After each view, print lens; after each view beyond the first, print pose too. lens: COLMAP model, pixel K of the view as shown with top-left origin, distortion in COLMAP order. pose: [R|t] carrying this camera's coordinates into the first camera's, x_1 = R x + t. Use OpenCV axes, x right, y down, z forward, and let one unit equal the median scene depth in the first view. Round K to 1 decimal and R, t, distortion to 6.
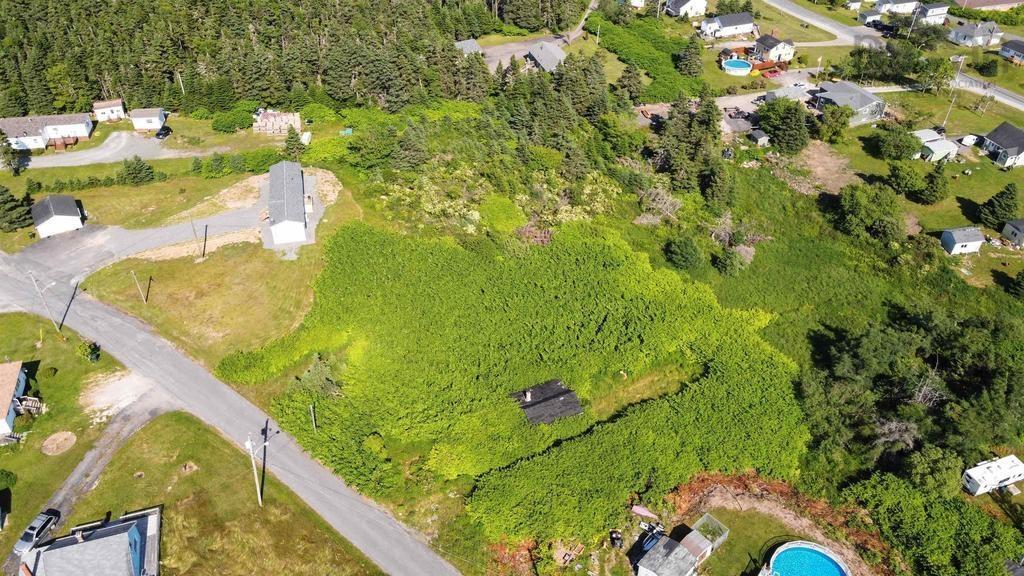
lens RADIAL K [[784.9, 0, 515.3], [0, 784.9, 277.4], [0, 0, 1]] dist [-0.004182, 0.038057]
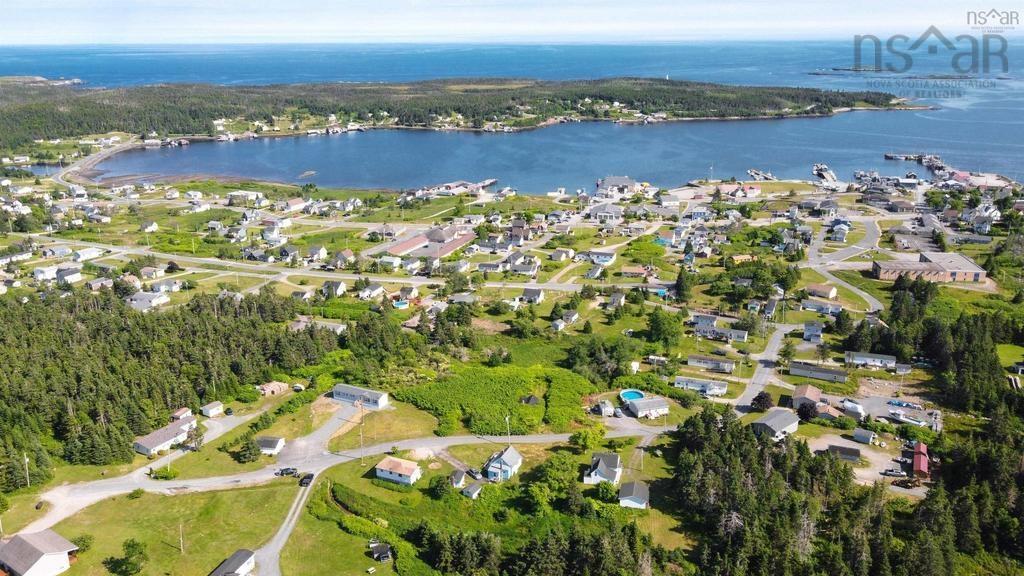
lens RADIAL K [[784.9, 0, 510.2], [0, 784.9, 290.2], [0, 0, 1]] dist [-0.004182, 0.038057]
pose [[0.640978, -0.247491, 0.726564, -1.660644], [0.481362, 0.866924, -0.129358, 0.132874], [-0.597860, 0.432656, 0.674812, -0.822589]]
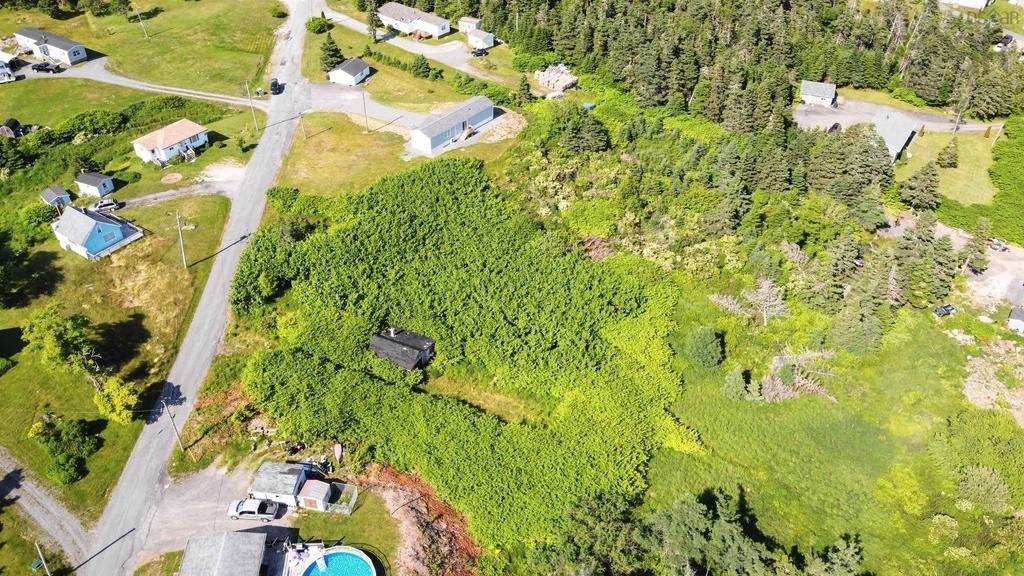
lens RADIAL K [[784.9, 0, 511.2], [0, 784.9, 283.7], [0, 0, 1]] dist [-0.004182, 0.038057]
pose [[0.618198, 0.485808, -0.617917, 0.701546], [-0.484603, 0.854513, 0.186997, -0.177068], [0.618863, 0.183843, 0.763682, 0.224300]]
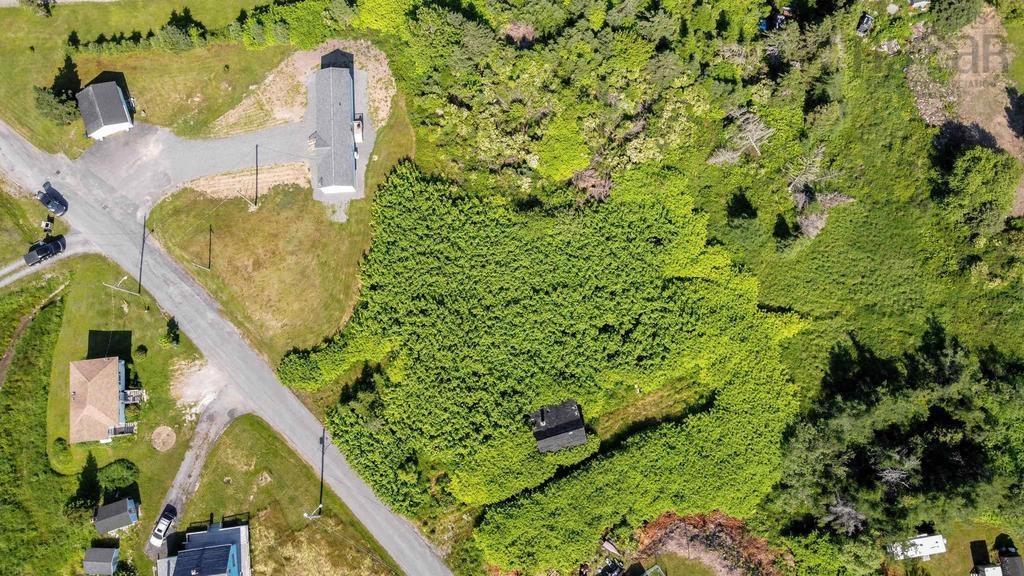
lens RADIAL K [[784.9, 0, 518.7], [0, 784.9, 285.4], [0, 0, 1]] dist [-0.004182, 0.038057]
pose [[0.984390, 0.169619, -0.046969, 0.001094], [-0.095634, 0.739522, 0.666305, -0.697761], [0.147752, -0.651412, 0.744199, 0.243901]]
